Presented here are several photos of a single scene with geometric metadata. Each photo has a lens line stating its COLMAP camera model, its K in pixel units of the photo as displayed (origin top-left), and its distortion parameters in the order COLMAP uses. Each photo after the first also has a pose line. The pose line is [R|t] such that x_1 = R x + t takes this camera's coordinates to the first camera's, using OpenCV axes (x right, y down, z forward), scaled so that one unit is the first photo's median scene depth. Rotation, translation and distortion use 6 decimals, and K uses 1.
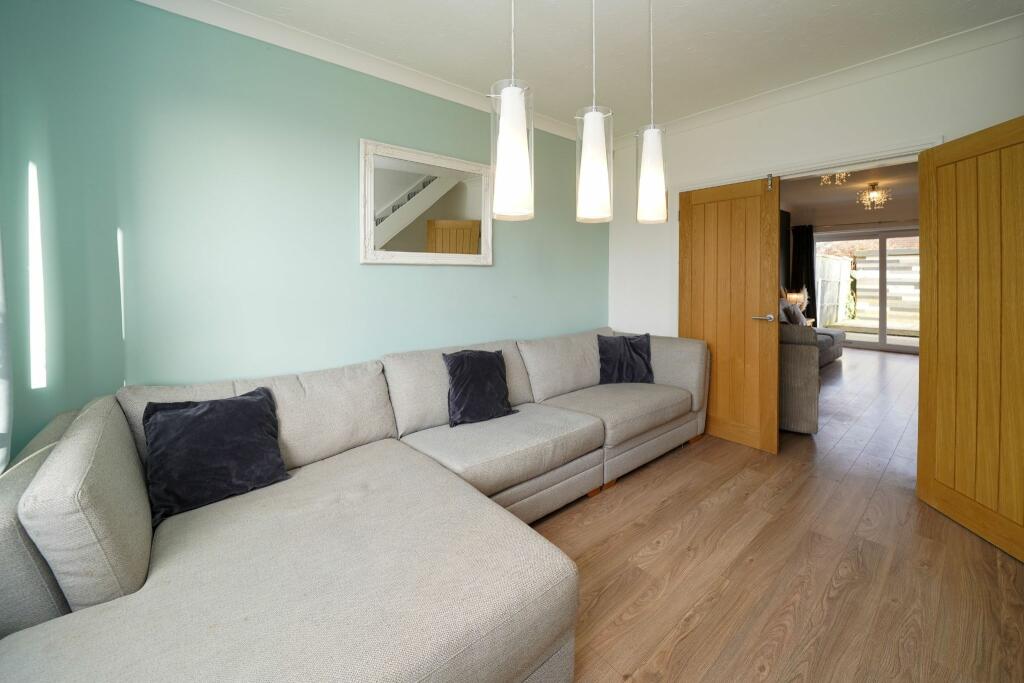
lens RADIAL K [[405.6, 0, 554.2], [0, 405.6, 280.7], [0, 0, 1]] dist [-0.024275, 0.000403]
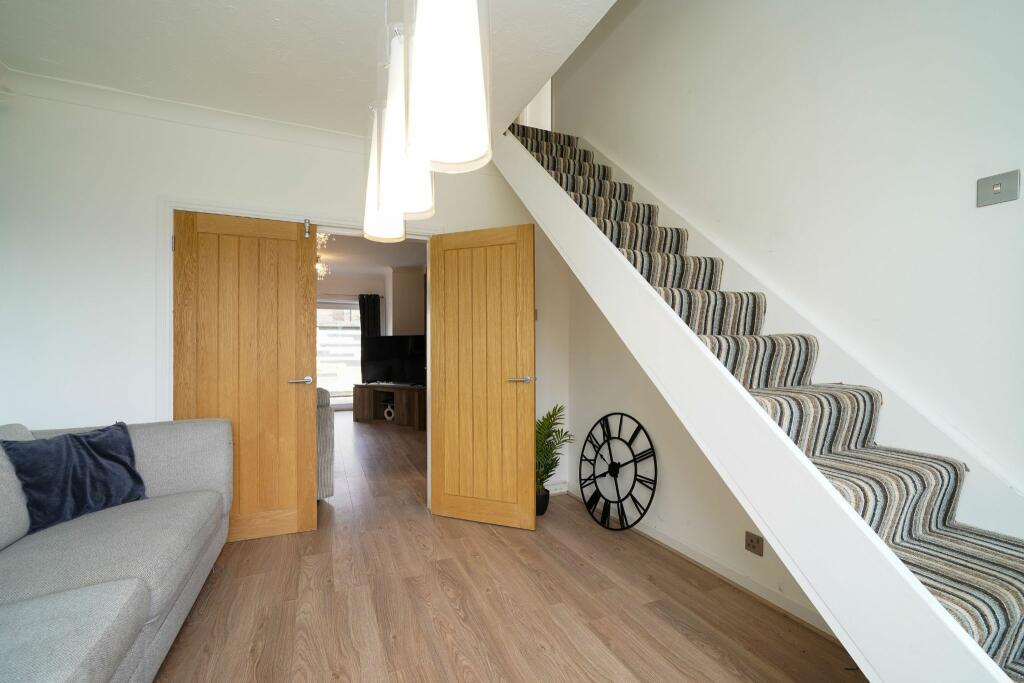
lens RADIAL K [[421.4, 0, 512.5], [0, 421.4, 347.7], [0, 0, 1]] dist [-0.002355, -0.000343]
pose [[0.340232, -0.001120, 0.940341, -0.214908], [0.011773, 0.999926, -0.003068, 0.032391], [-0.940268, 0.012114, 0.340220, 0.280201]]
